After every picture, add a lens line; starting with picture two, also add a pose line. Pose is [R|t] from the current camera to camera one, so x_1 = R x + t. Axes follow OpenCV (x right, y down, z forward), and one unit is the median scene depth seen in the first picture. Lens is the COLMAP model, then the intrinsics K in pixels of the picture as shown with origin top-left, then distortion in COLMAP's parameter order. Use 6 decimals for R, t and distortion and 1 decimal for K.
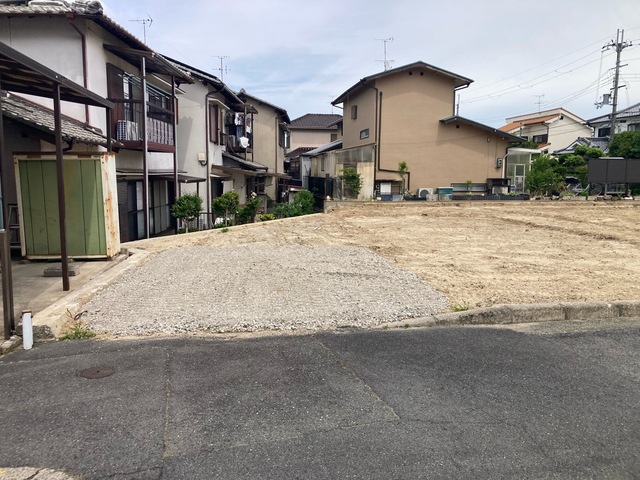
lens RADIAL K [[518.1, 0, 314.7], [0, 518.1, 238.6], [0, 0, 1]] dist [0.060477, -0.084348]
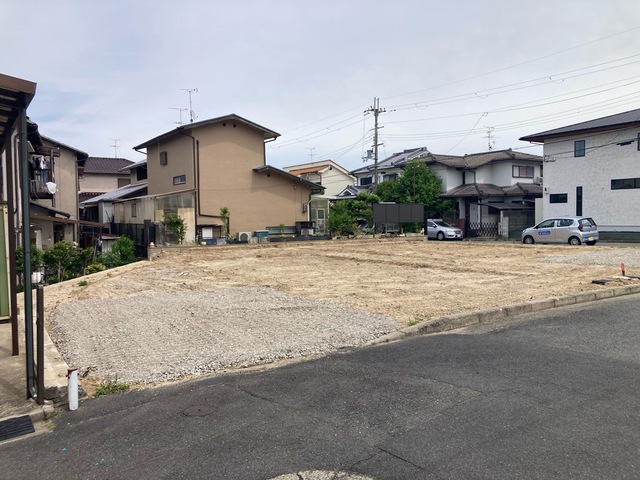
lens RADIAL K [[520.7, 0, 316.8], [0, 520.7, 240.8], [0, 0, 1]] dist [0.049795, -0.066975]
pose [[0.902821, -0.038243, 0.428312, -0.109240], [0.072846, 0.995243, -0.064687, 0.000199], [-0.423801, 0.089602, 0.901312, -0.013817]]
